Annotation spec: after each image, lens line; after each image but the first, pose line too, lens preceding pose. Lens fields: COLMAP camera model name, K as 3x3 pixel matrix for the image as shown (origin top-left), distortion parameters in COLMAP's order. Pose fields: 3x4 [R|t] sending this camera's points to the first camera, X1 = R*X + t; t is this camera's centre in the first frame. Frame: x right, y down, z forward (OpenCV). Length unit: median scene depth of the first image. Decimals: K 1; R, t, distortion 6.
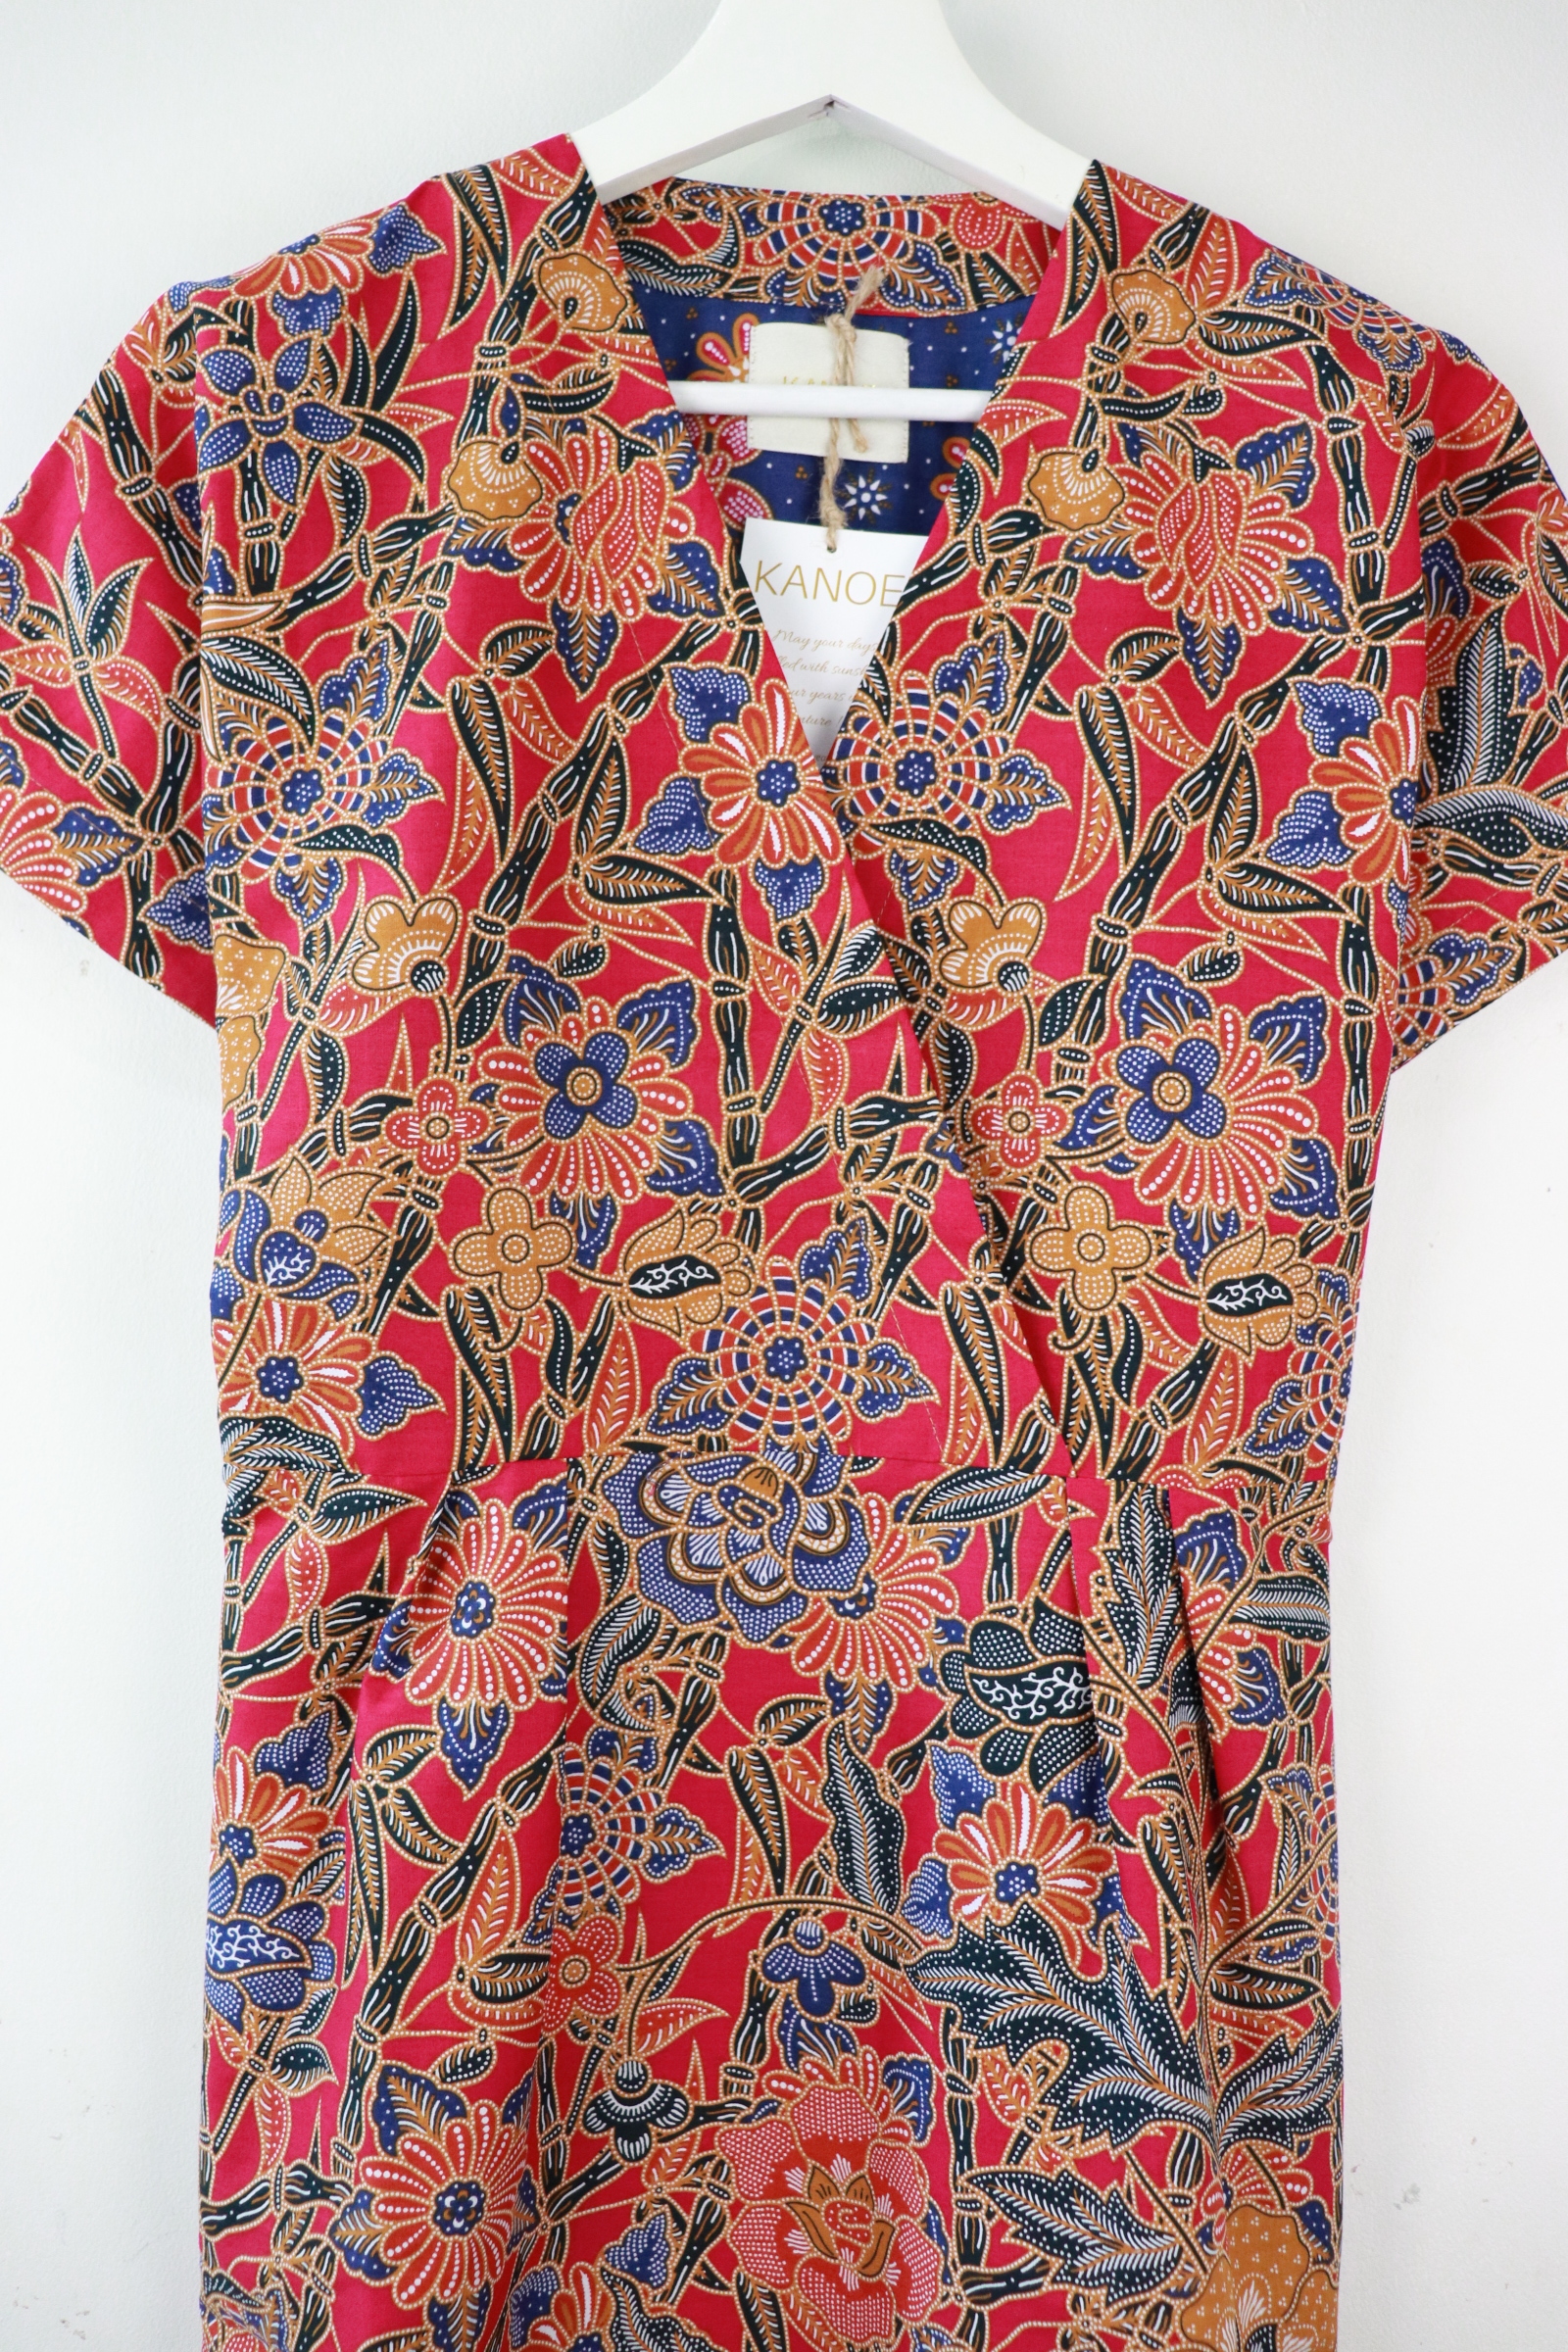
lens RADIAL K [[2952.6, 0, 633.1], [0, 2952.6, 1121.0], [0, 0, 1]] dist [-0.144760, 0.000000]
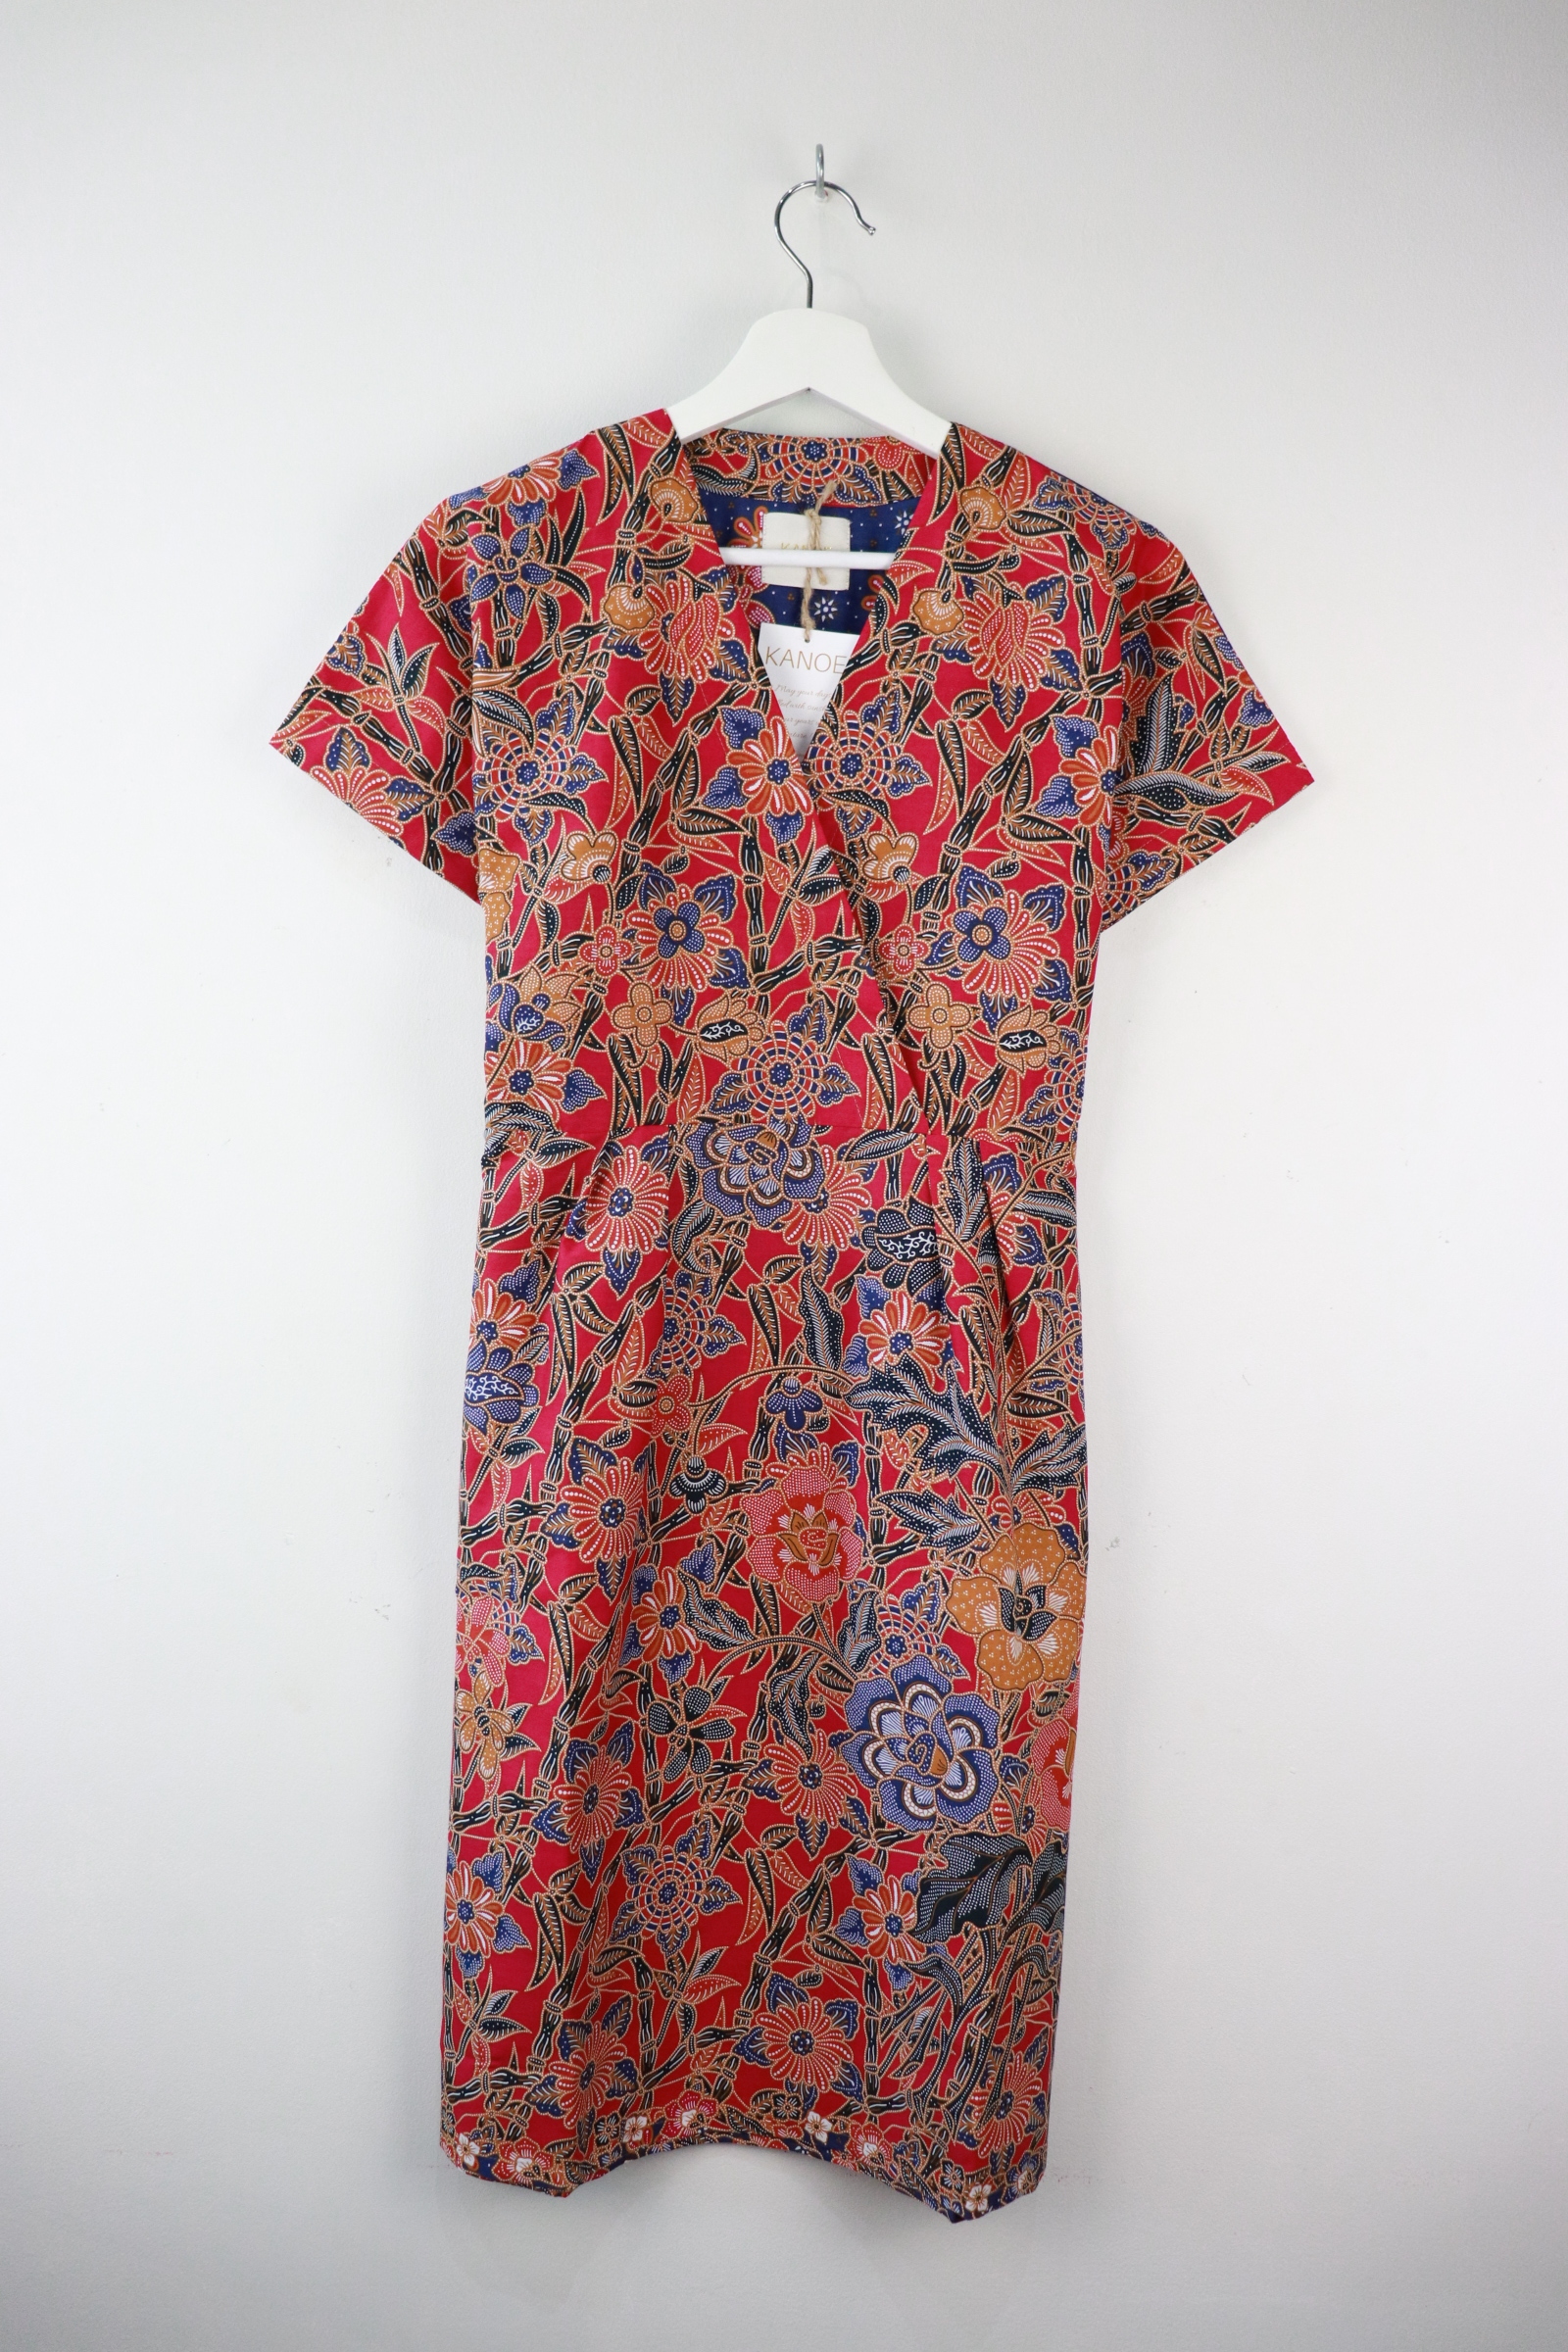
lens RADIAL K [[2952.6, 0, 769.6], [0, 2952.6, 1171.4], [0, 0, 1]] dist [-0.144760, 0.000000]
pose [[0.997492, 0.000225, 0.070774, -0.090474], [-0.004892, 0.997823, 0.065775, 0.017712], [-0.070605, -0.065956, 0.995321, -0.899934]]
